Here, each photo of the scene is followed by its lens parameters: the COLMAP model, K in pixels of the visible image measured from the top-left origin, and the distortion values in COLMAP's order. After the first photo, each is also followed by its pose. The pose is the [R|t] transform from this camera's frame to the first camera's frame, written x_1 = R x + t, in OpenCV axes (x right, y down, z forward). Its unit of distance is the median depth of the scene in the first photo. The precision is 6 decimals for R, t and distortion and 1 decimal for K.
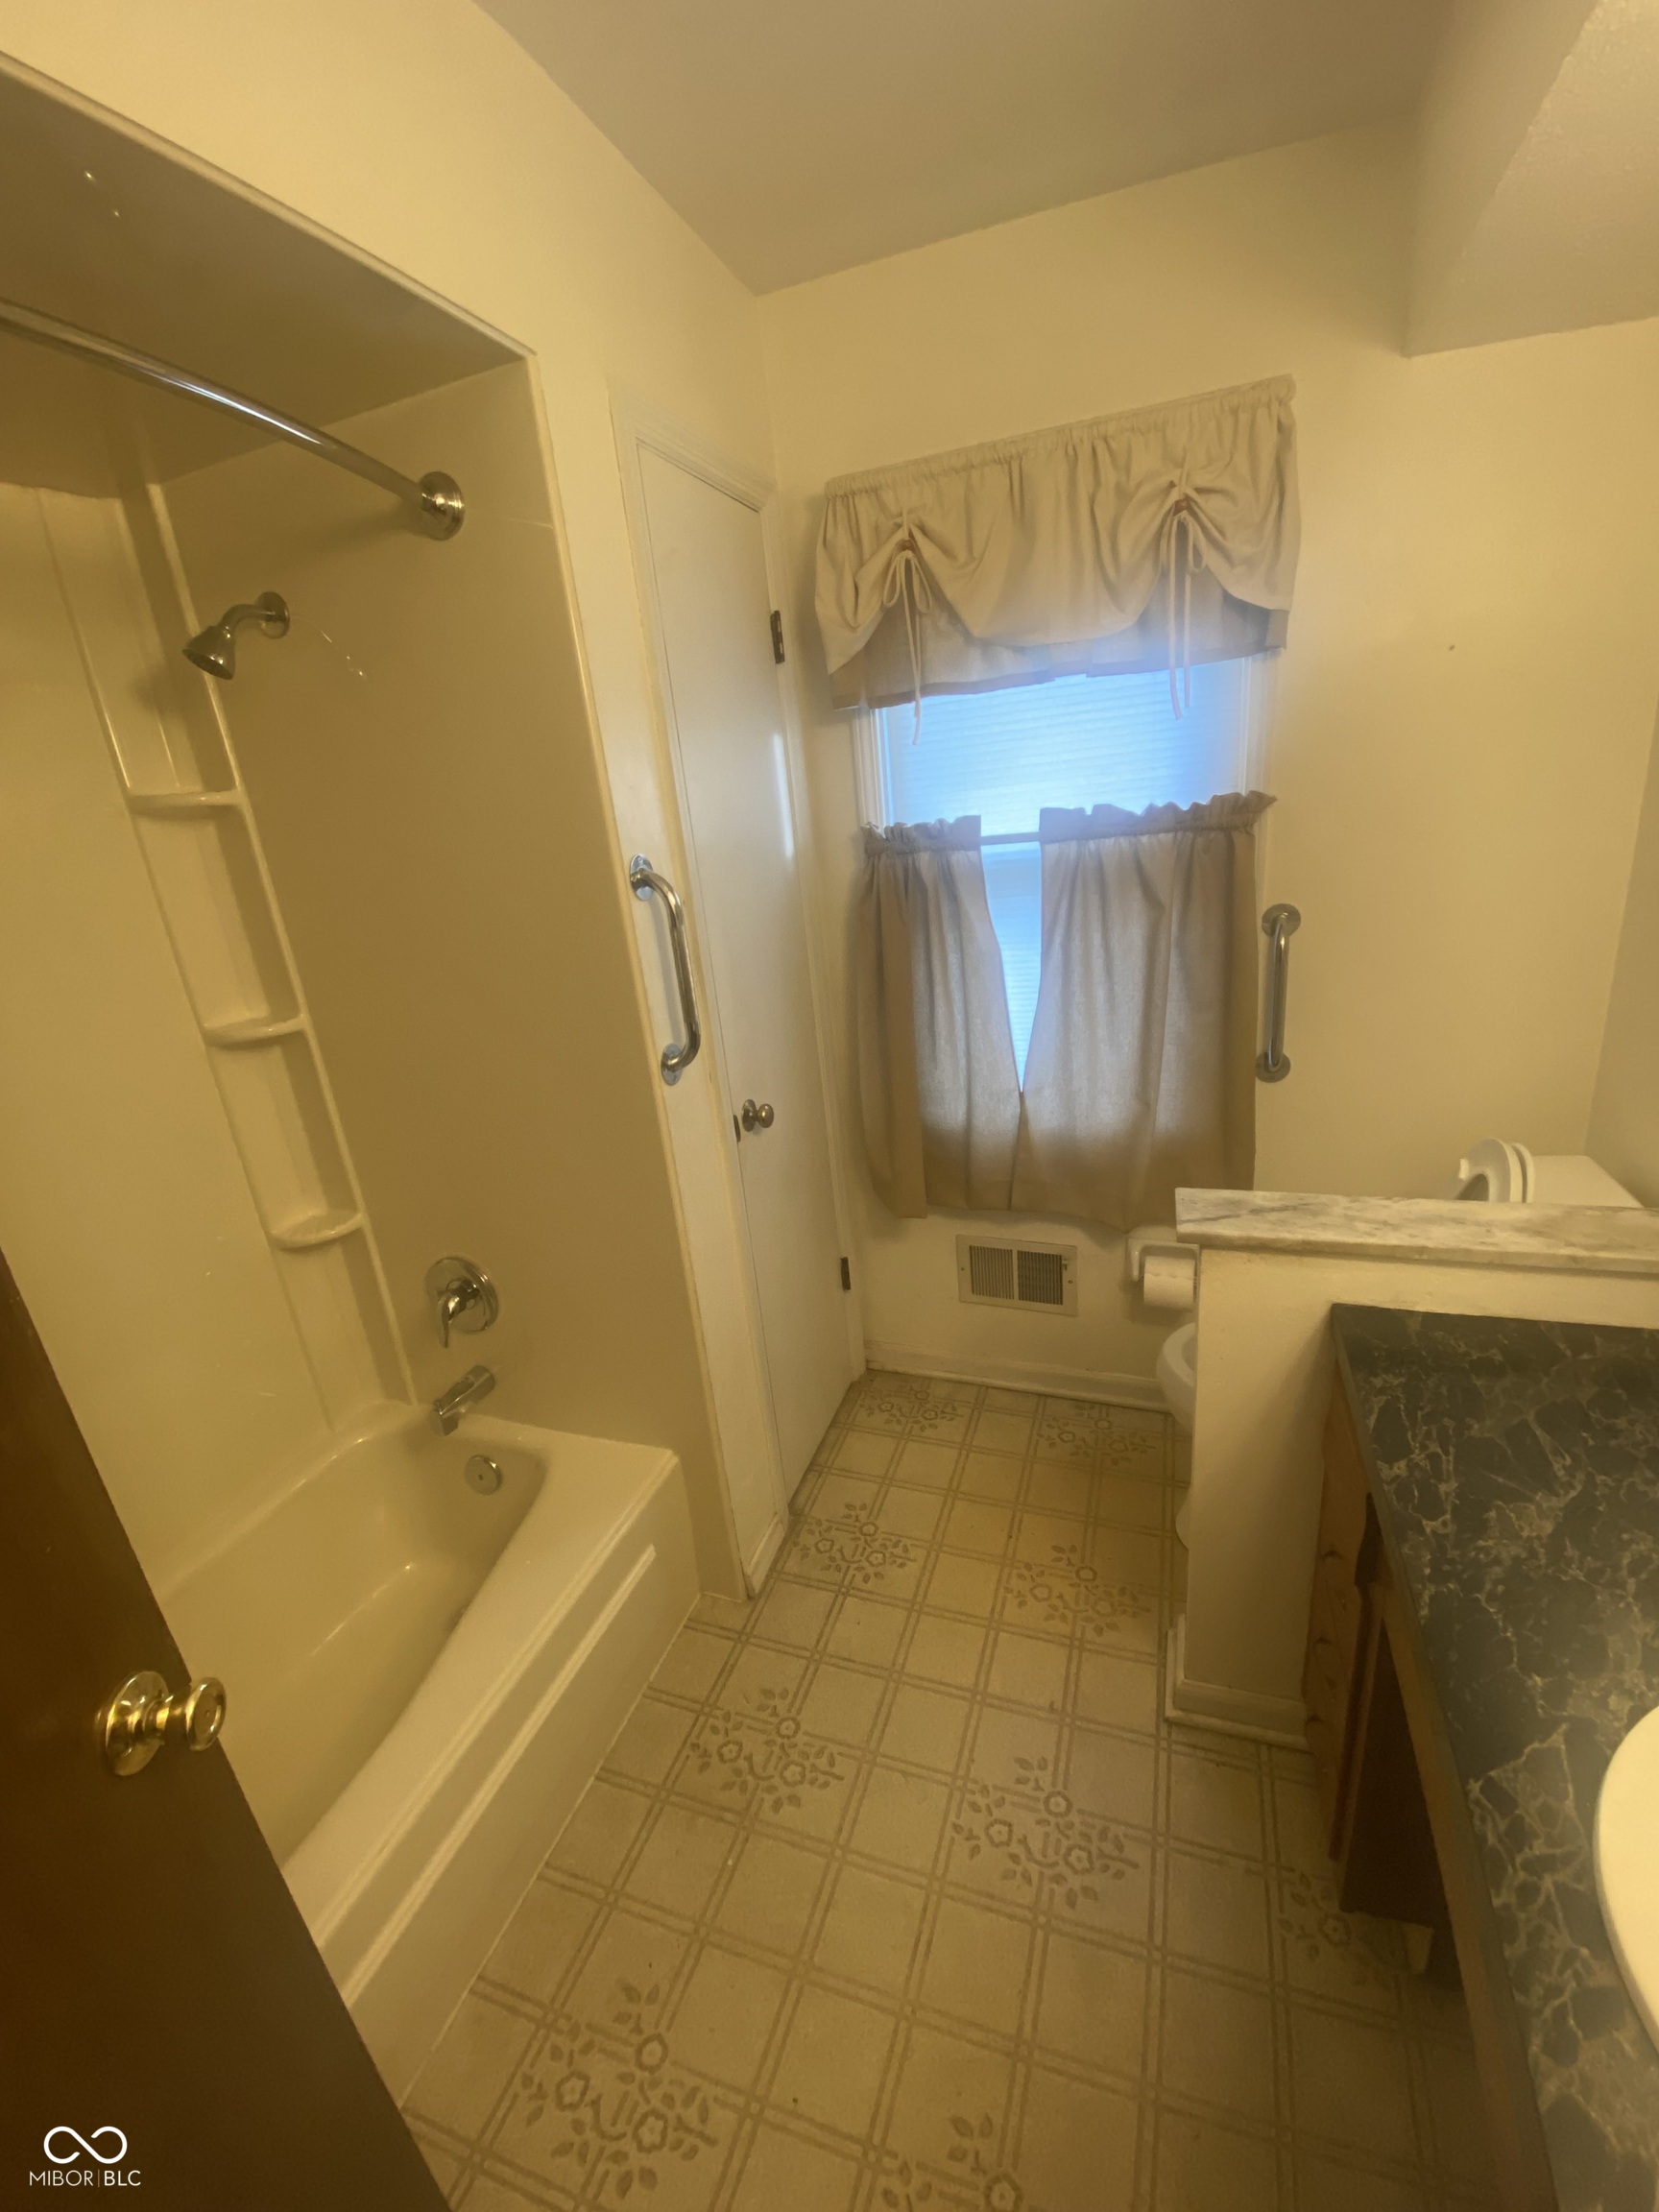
lens RADIAL K [[898.2, 0, 829.5], [0, 898.2, 1106.0], [0, 0, 1]] dist [0.025647, -0.026088]
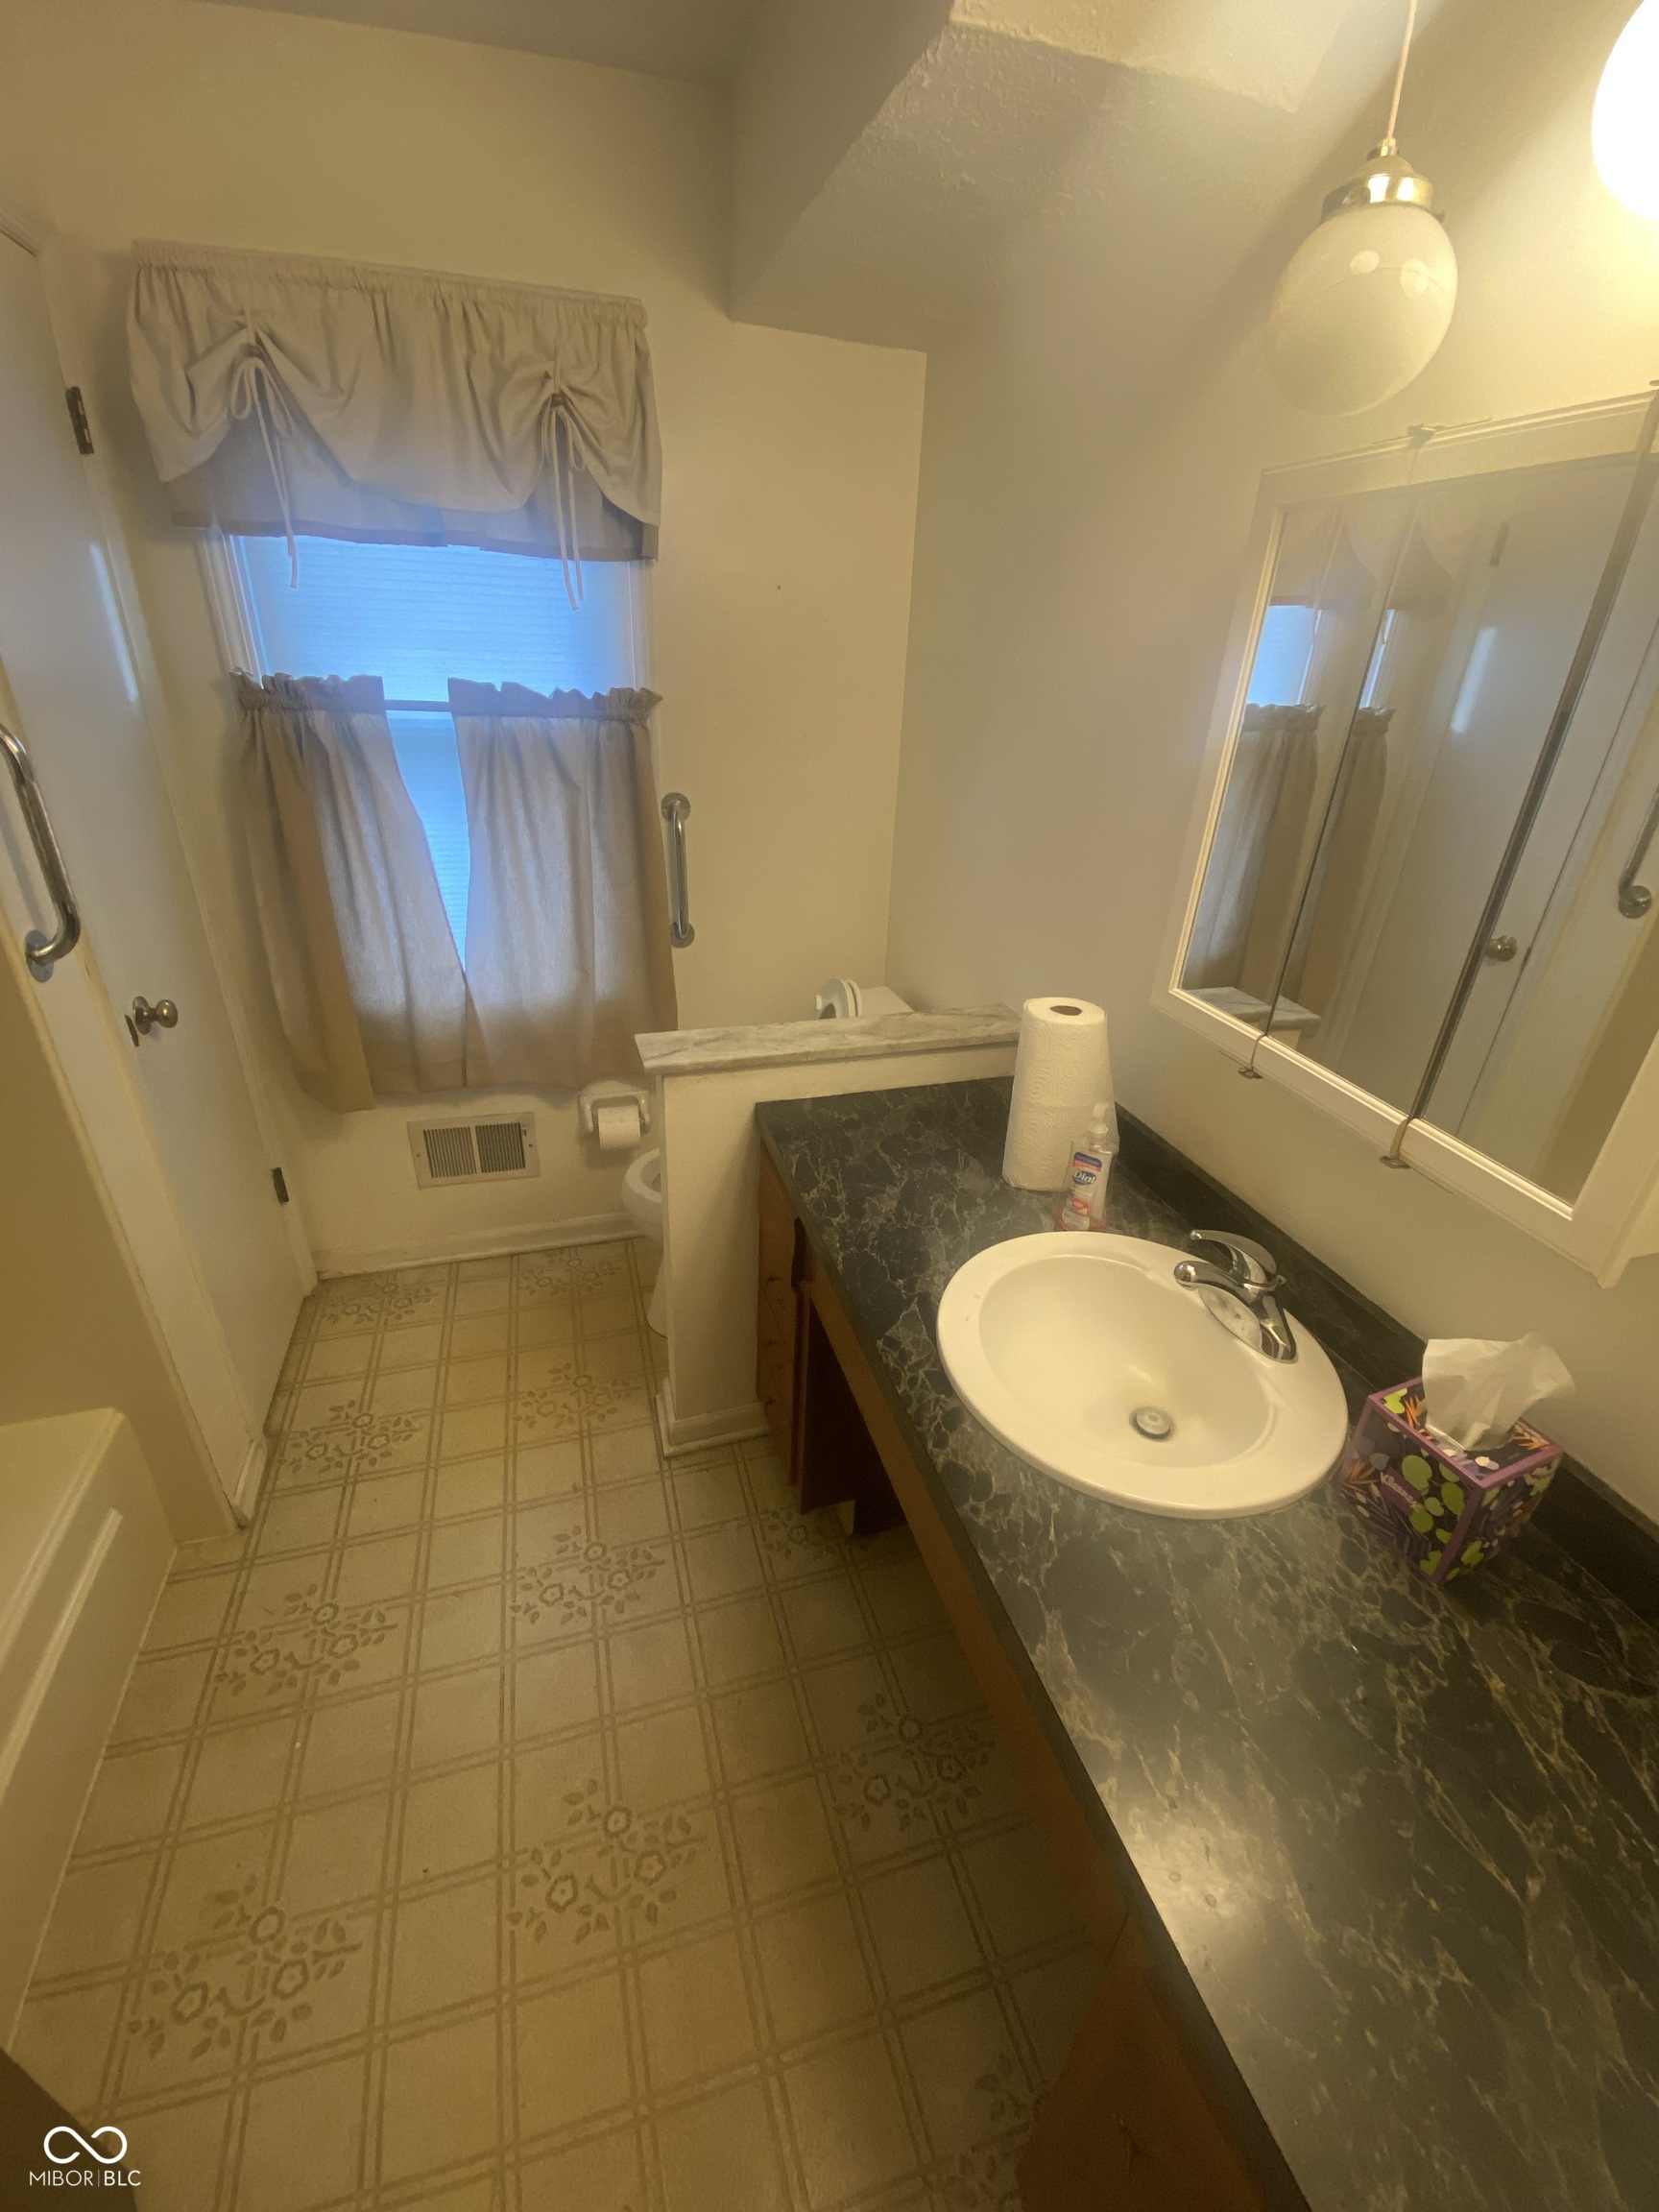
lens RADIAL K [[898.2, 0, 829.5], [0, 898.2, 1106.0], [0, 0, 1]] dist [0.025647, -0.026088]
pose [[0.793229, -0.151983, 0.589652, -0.104993], [0.076705, 0.985577, 0.150846, 0.019046], [-0.604073, -0.074426, 0.793446, -0.094930]]
